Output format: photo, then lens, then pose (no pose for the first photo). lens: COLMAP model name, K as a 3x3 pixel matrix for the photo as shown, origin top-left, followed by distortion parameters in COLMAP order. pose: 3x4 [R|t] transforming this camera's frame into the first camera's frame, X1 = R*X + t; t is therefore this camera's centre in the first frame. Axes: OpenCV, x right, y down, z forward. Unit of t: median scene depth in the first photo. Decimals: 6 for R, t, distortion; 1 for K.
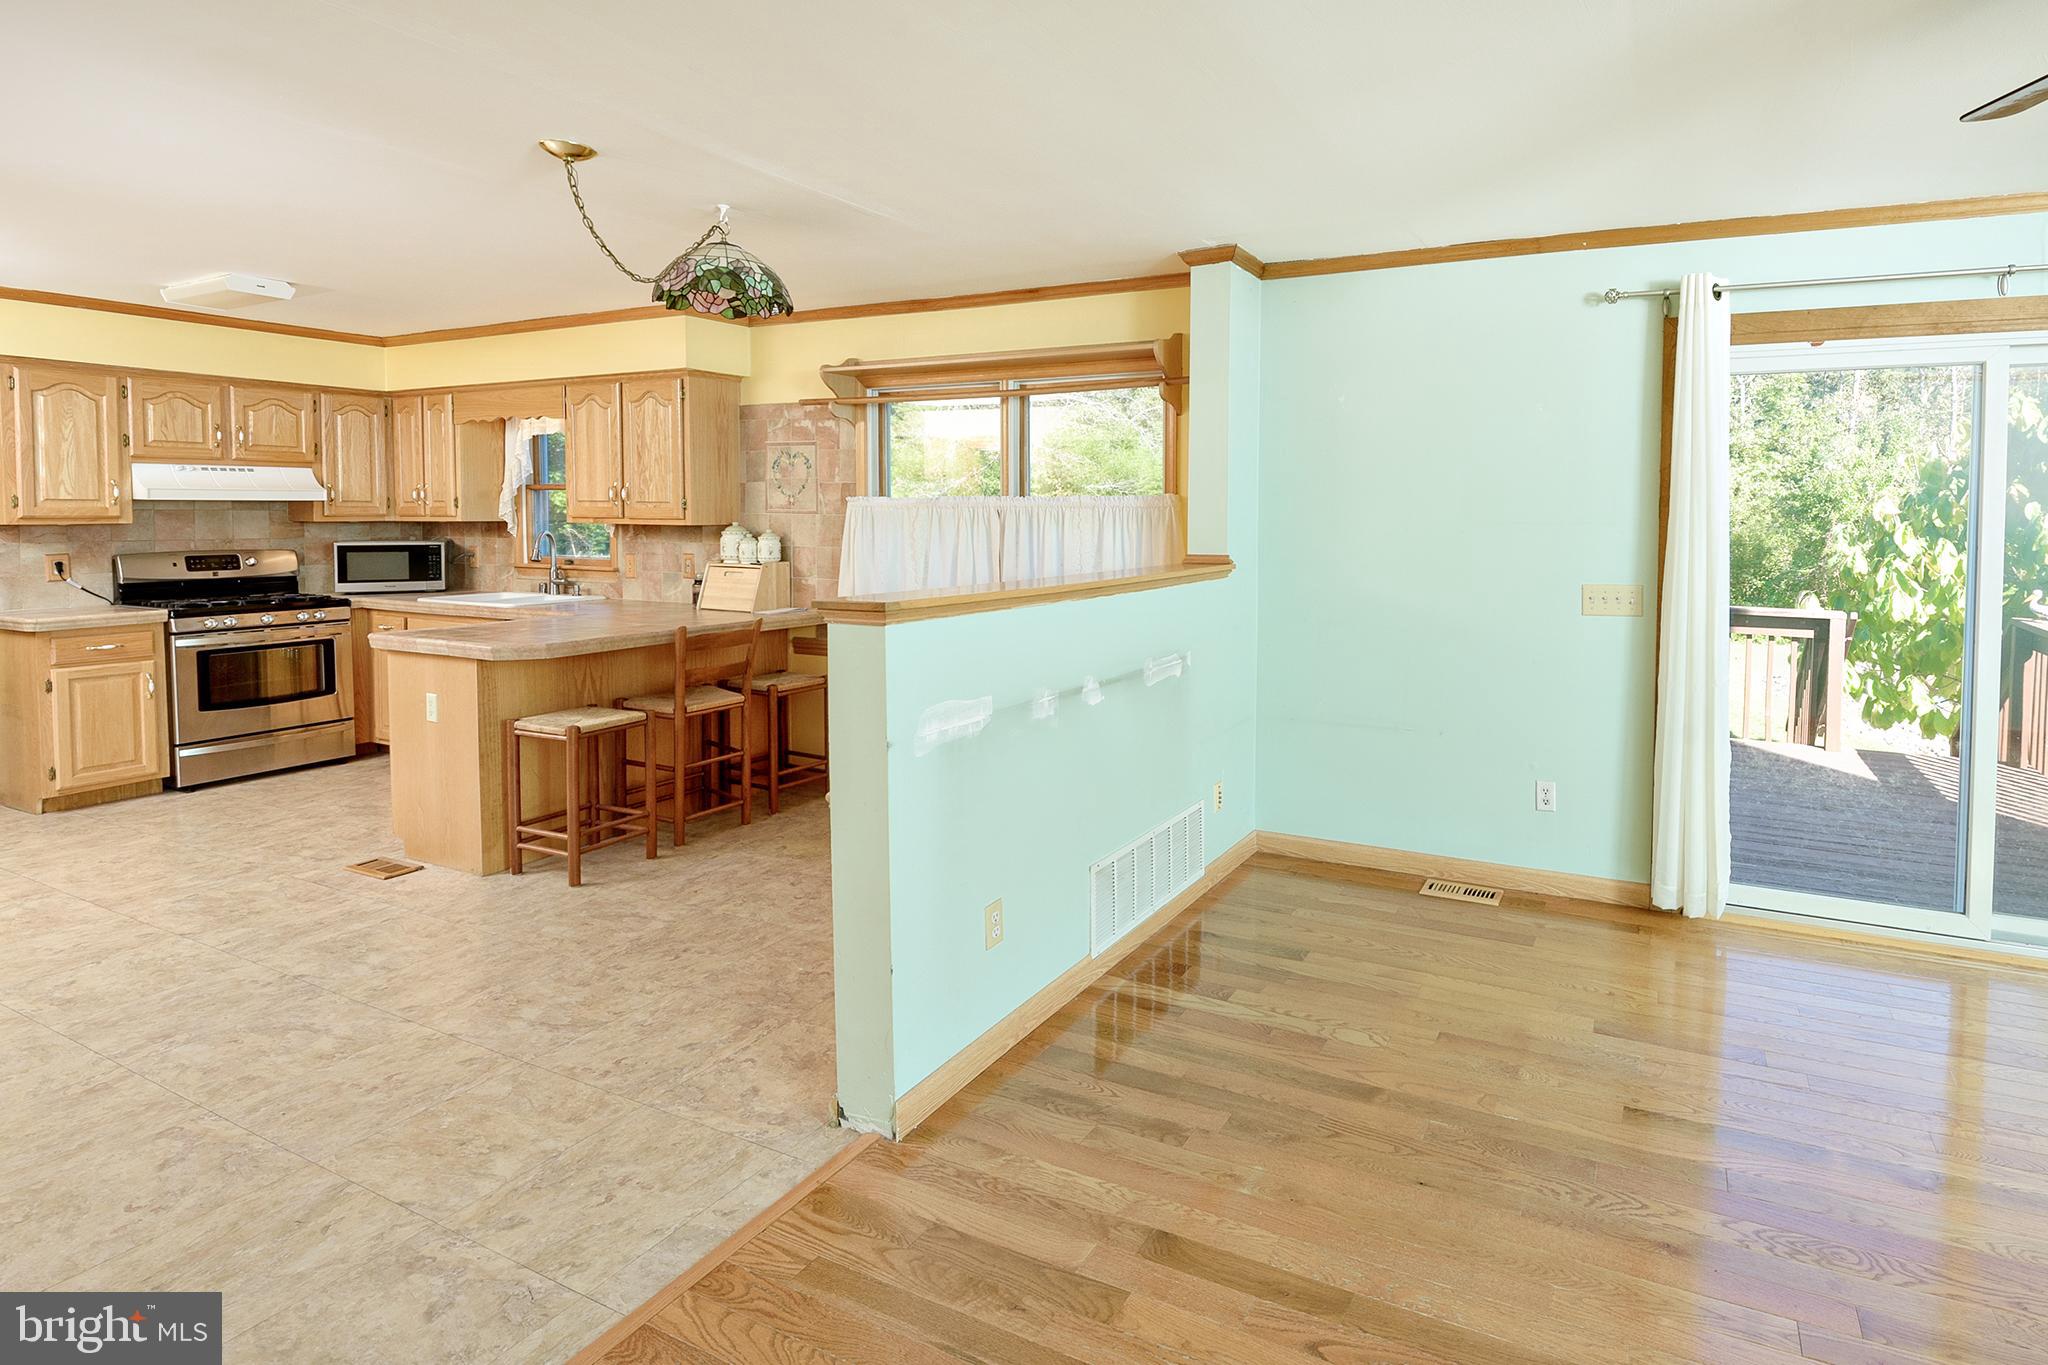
lens RADIAL K [[1018.5, 0, 1264.0], [0, 1018.5, 554.1], [0, 0, 1]] dist [0.001750, -0.006607]
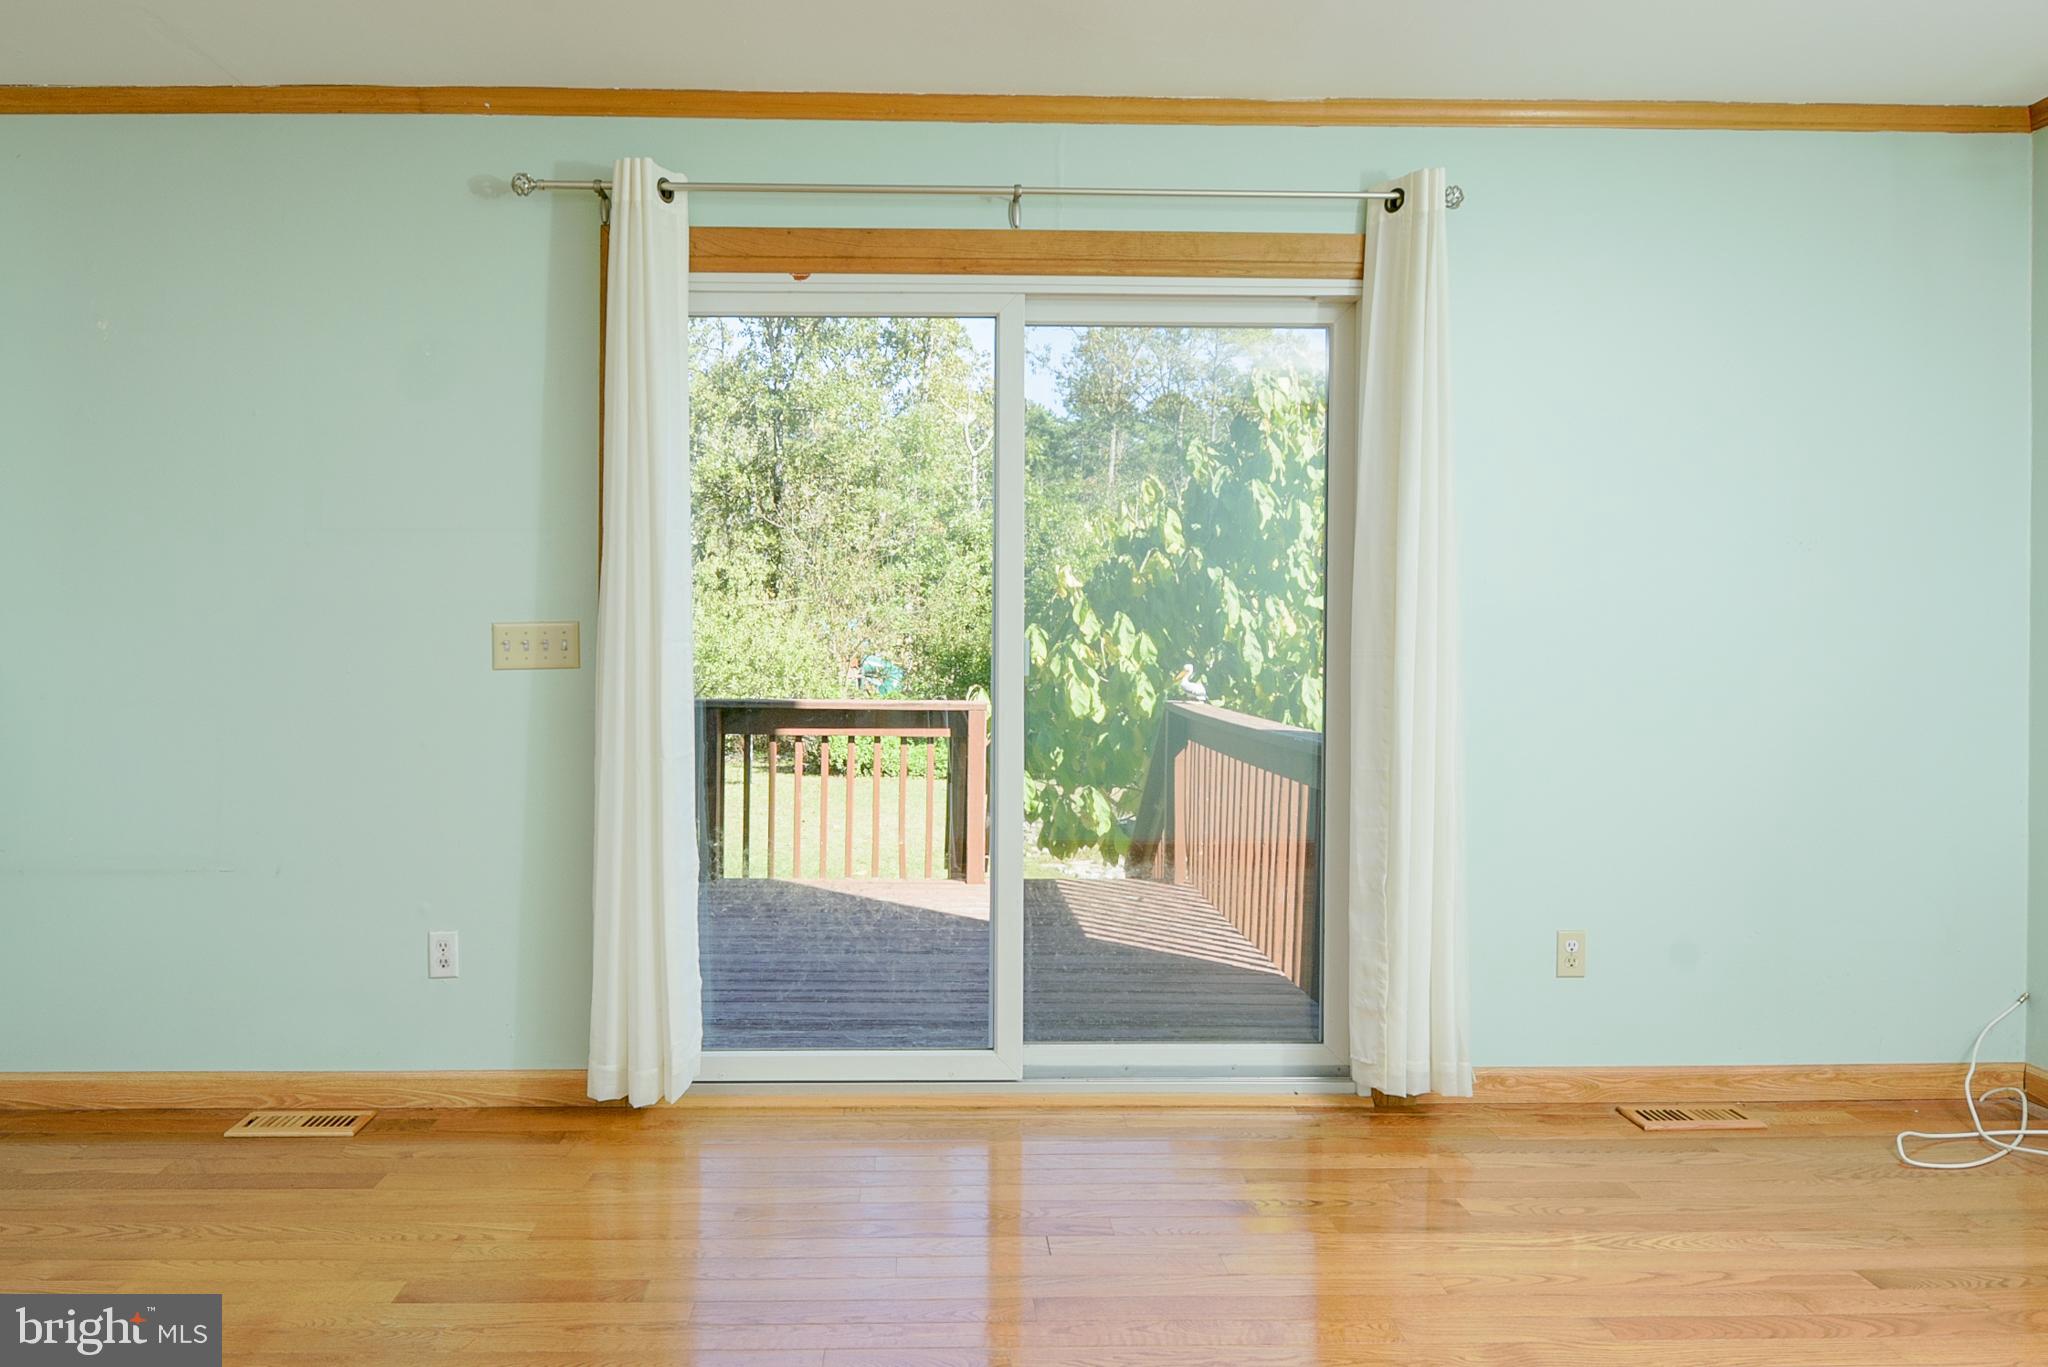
lens RADIAL K [[1435.7, 0, 987.7], [0, 1435.7, 637.4], [0, 0, 1]] dist [-0.005951, -0.001038]
pose [[0.908650, -0.004614, 0.417532, 0.159128], [0.017398, 0.999489, -0.026817, 0.051300], [-0.417195, 0.031632, 0.908266, 0.022375]]
